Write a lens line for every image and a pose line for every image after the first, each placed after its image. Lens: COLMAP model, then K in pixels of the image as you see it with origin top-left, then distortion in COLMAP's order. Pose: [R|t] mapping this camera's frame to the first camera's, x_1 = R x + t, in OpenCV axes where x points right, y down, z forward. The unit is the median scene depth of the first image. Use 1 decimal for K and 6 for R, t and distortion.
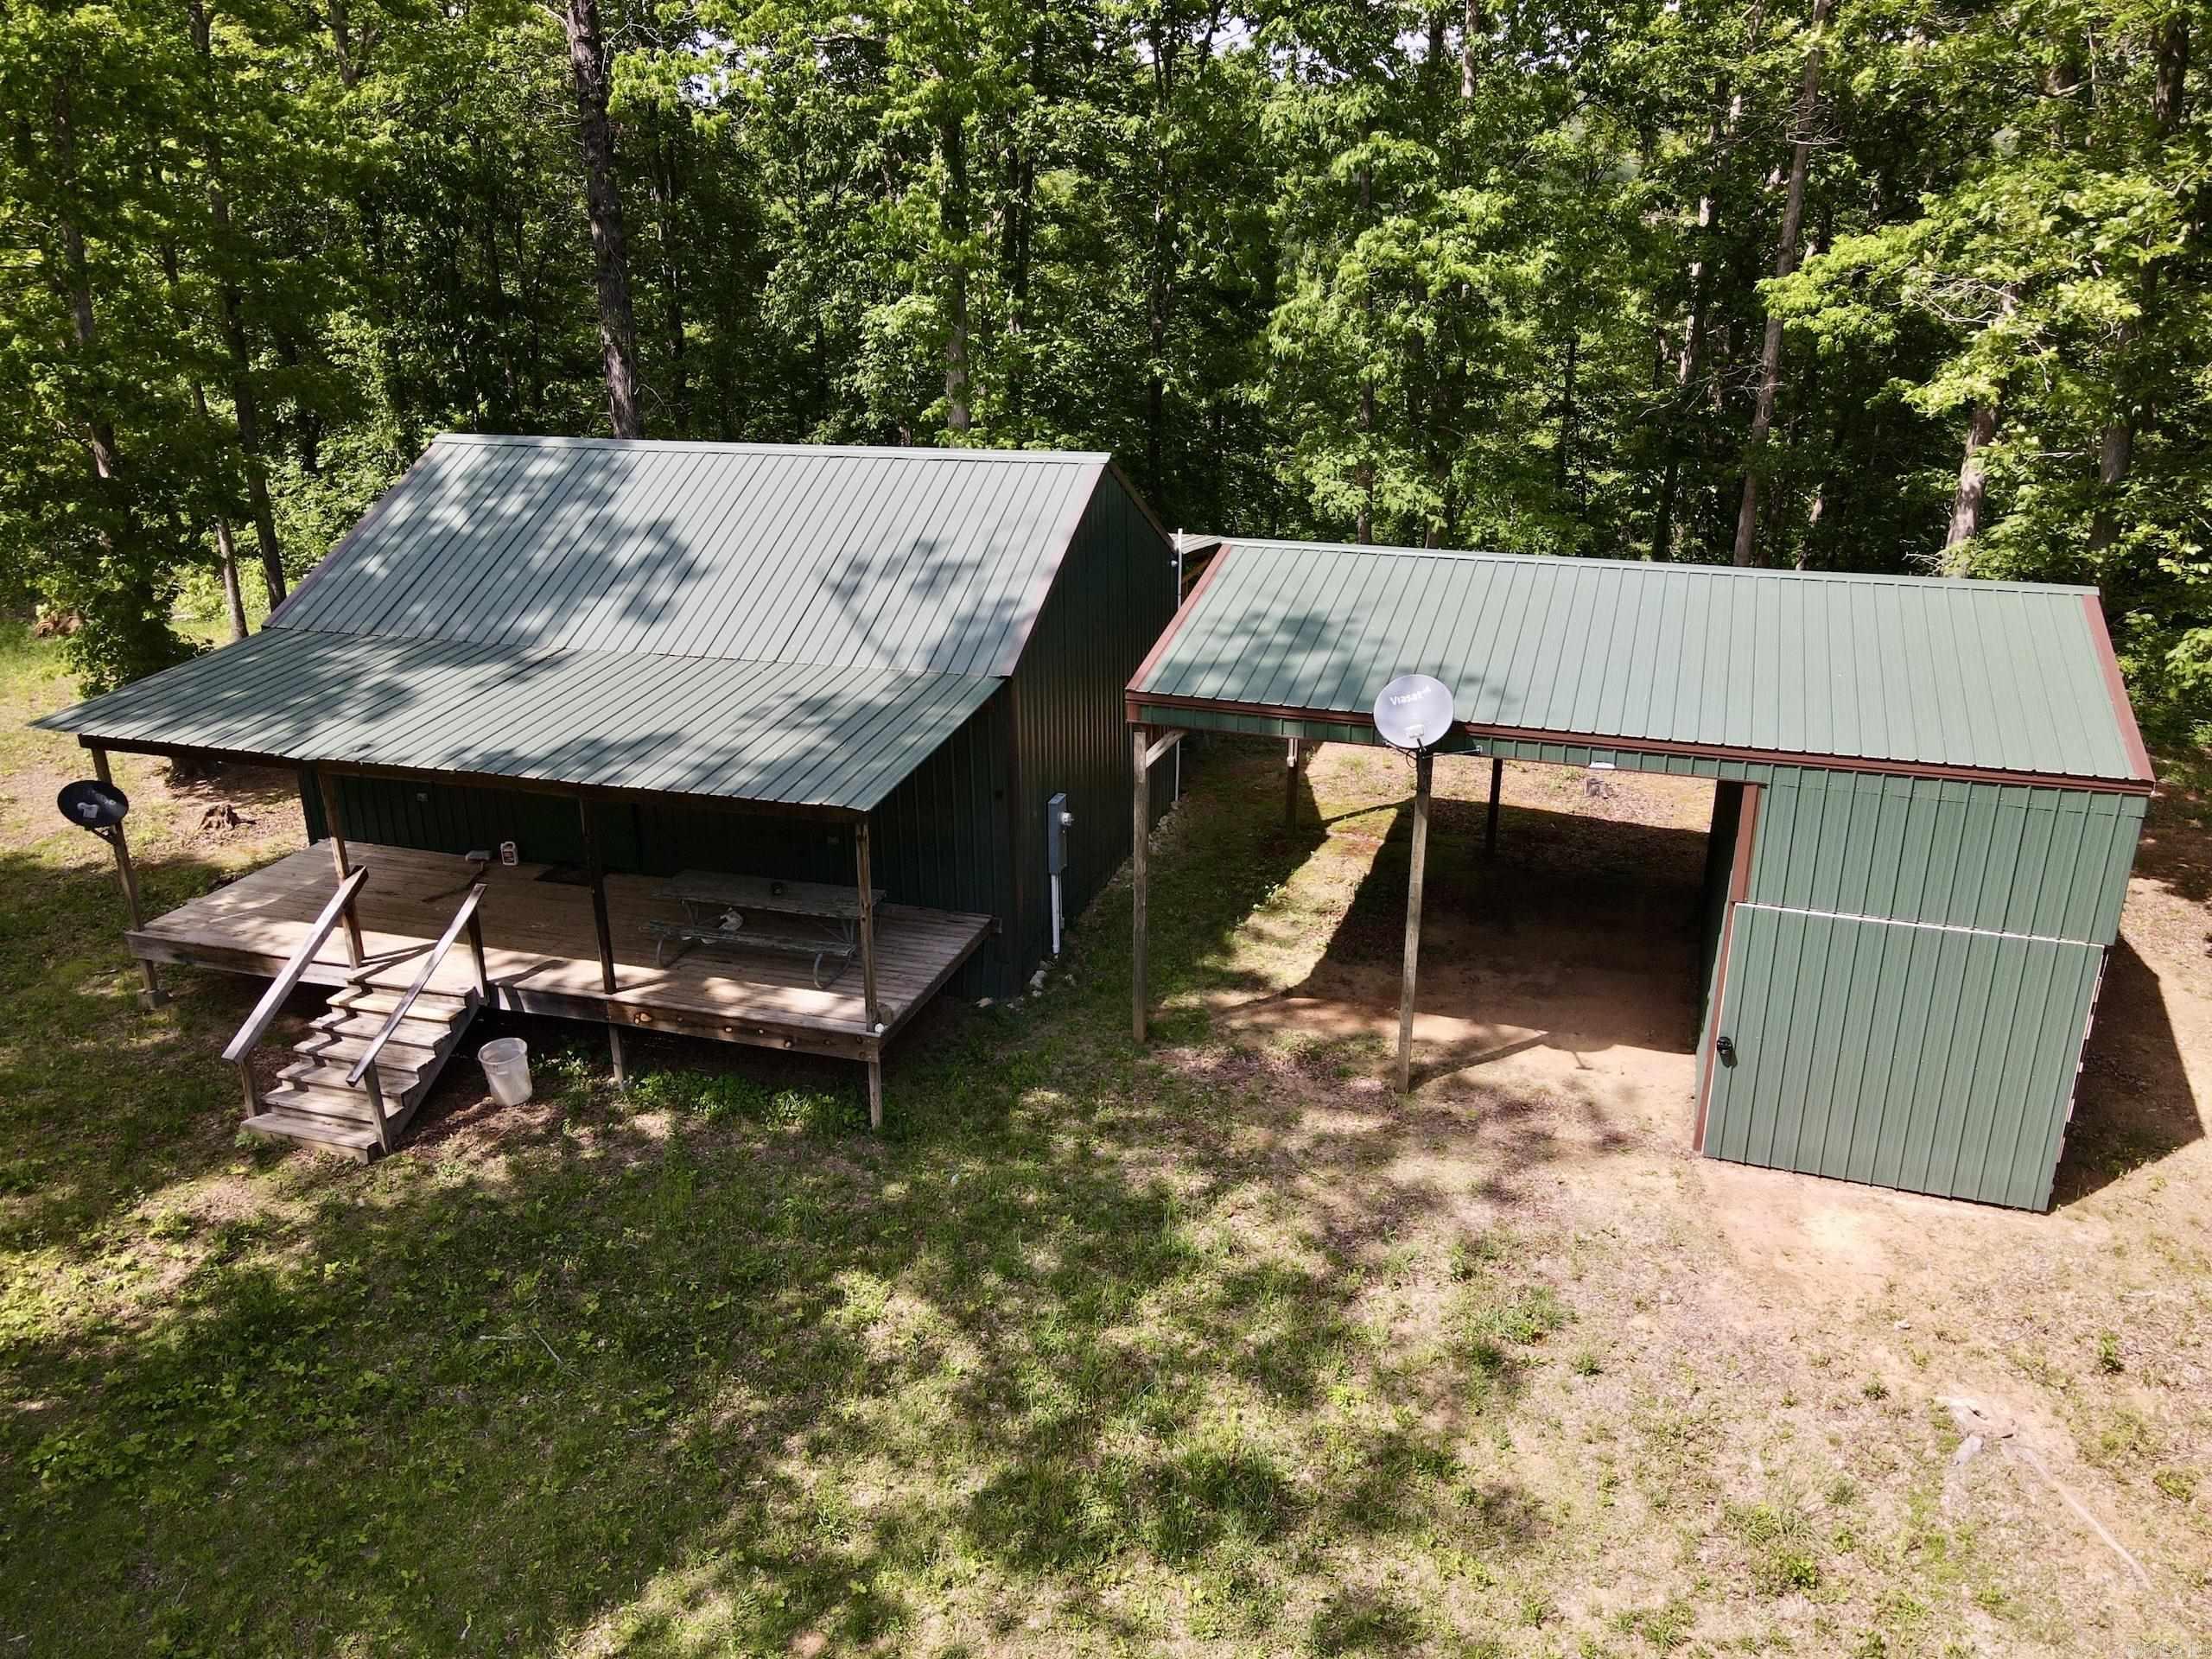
lens RADIAL K [[1635.4, 0, 1106.0], [0, 1635.4, 829.5], [0, 0, 1]] dist [0.009940, 0.014573]
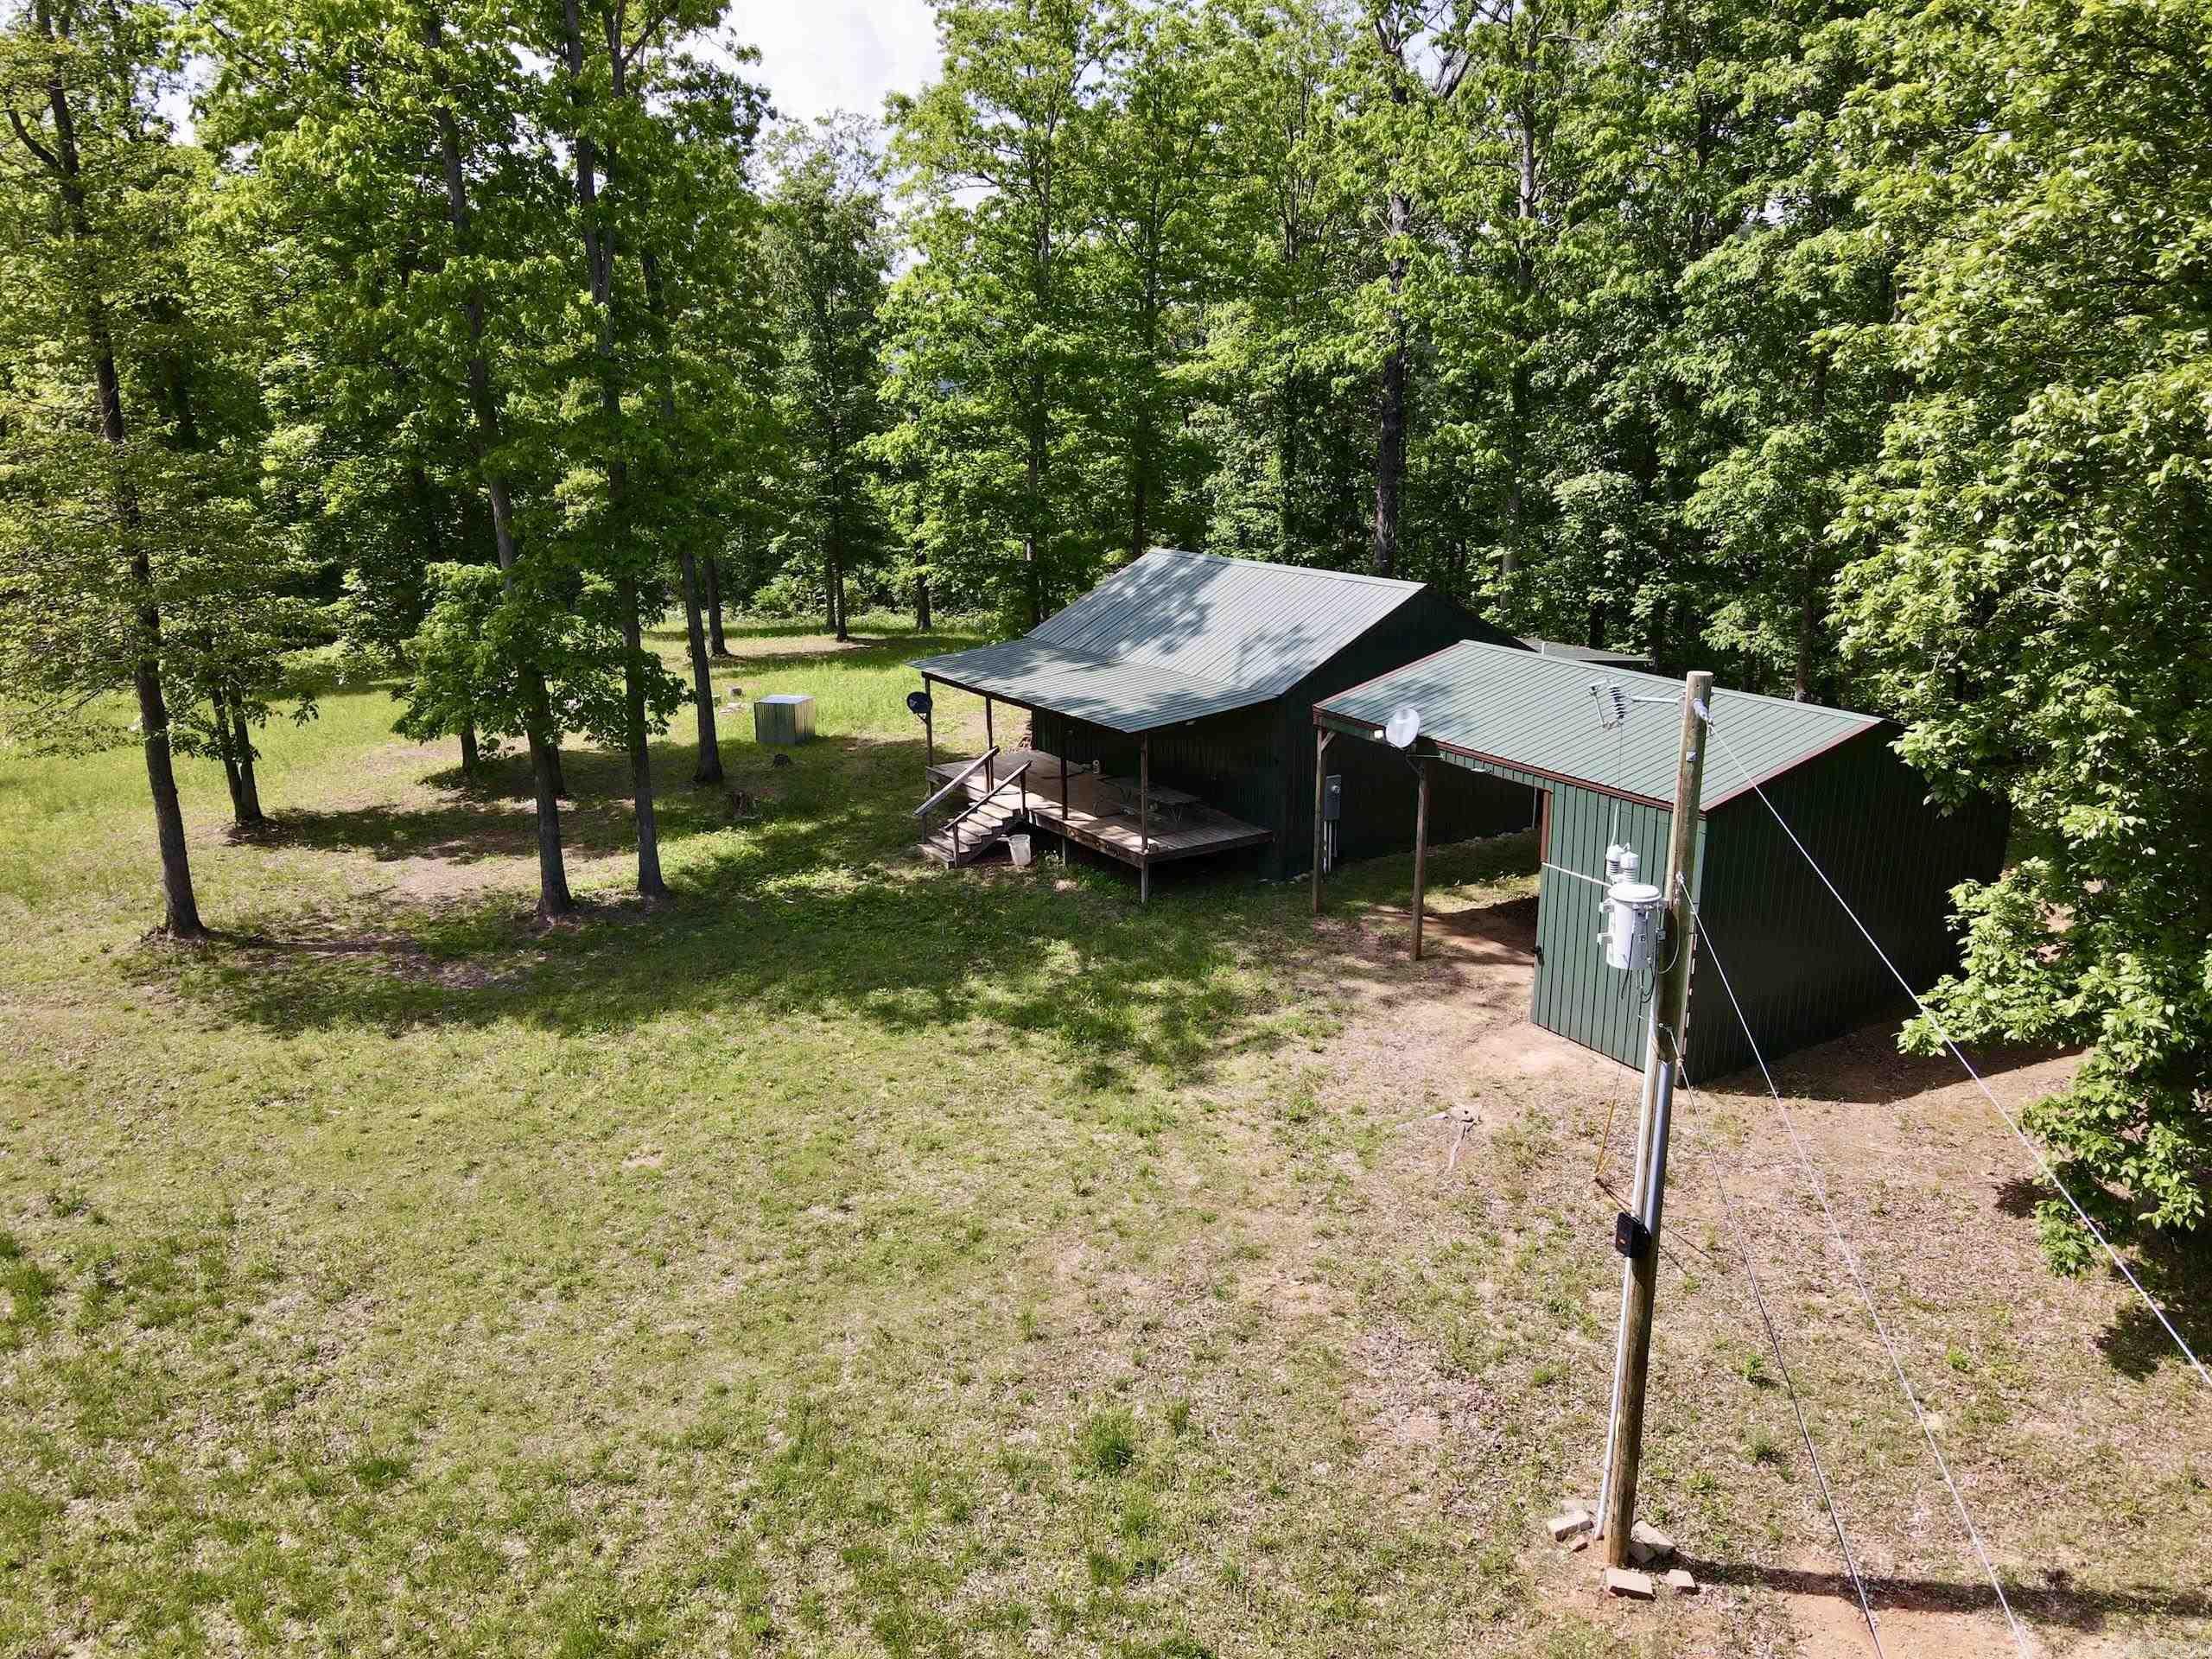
lens RADIAL K [[1635.4, 0, 1106.0], [0, 1635.4, 829.5], [0, 0, 1]] dist [0.009940, 0.014573]
pose [[0.753565, 0.168379, -0.635444, 1.021877], [-0.216613, 0.976256, 0.001809, 0.095184], [0.620660, 0.136282, 0.772145, -0.531813]]
